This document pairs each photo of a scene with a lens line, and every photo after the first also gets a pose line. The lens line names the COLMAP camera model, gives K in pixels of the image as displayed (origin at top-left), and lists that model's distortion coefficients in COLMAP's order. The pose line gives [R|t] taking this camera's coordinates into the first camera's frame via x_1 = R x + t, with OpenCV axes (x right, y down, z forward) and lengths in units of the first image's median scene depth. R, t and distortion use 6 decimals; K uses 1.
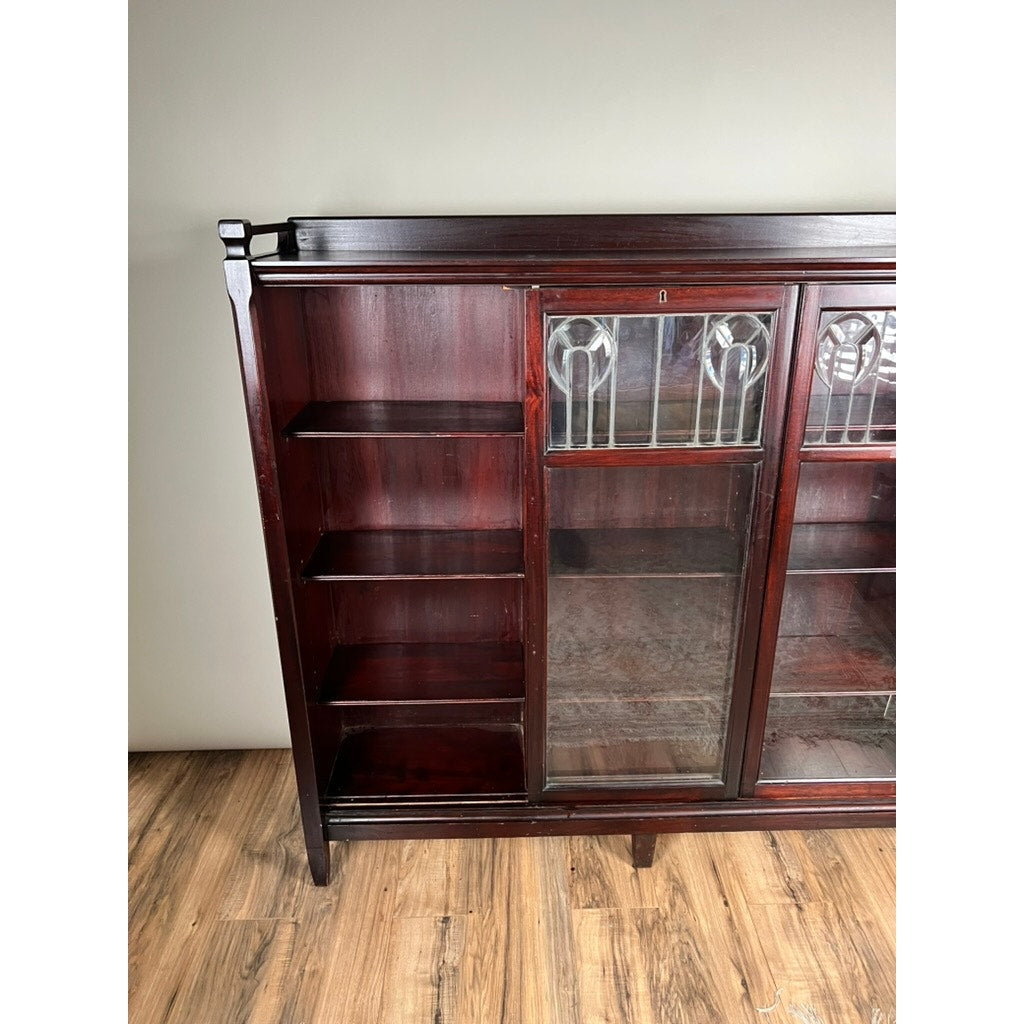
lens RADIAL K [[771.6, 0, 519.1], [0, 771.6, 513.8], [0, 0, 1]] dist [0.041232, -0.048668]
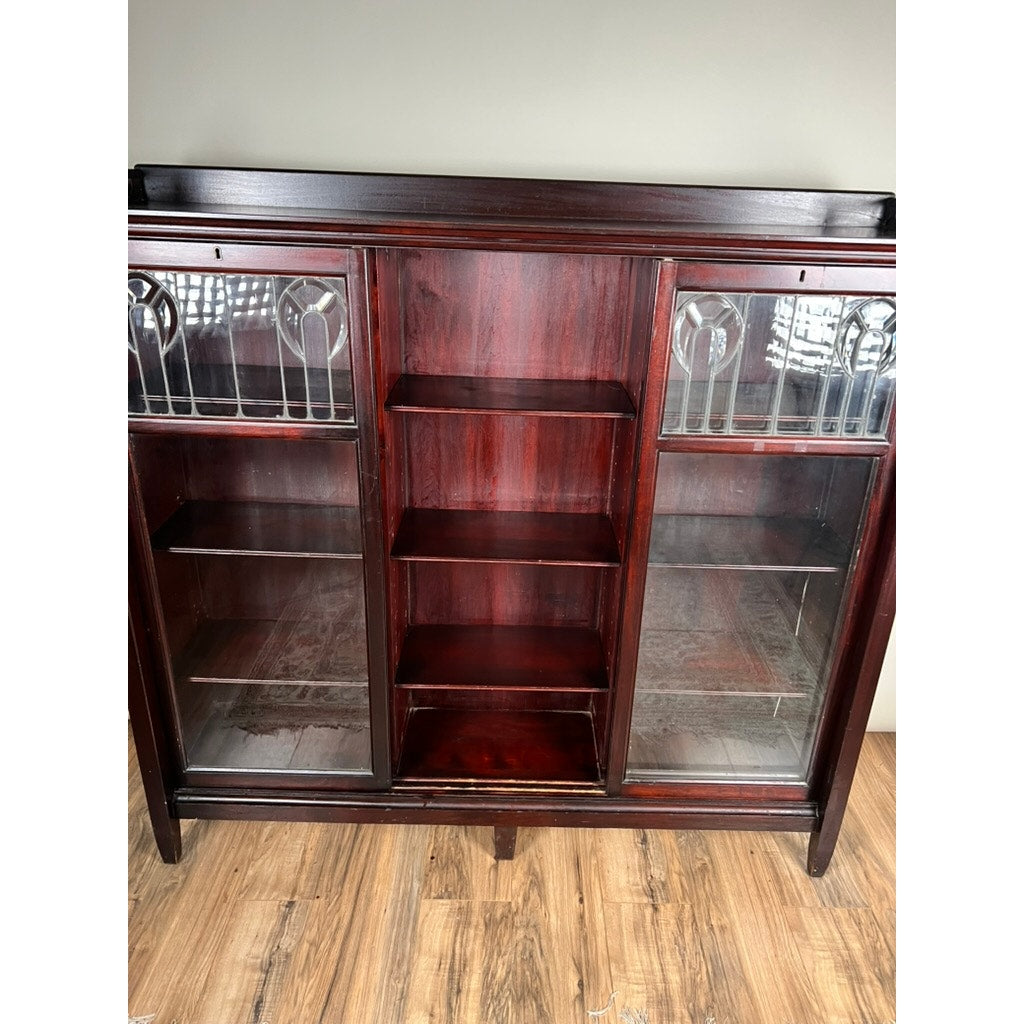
lens RADIAL K [[771.6, 0, 519.8], [0, 771.6, 518.7], [0, 0, 1]] dist [0.041232, -0.048668]
pose [[0.998960, 0.045530, -0.002523, 0.169327], [-0.045415, 0.998363, 0.034756, -0.006901], [0.004102, -0.034605, 0.999393, 0.042633]]
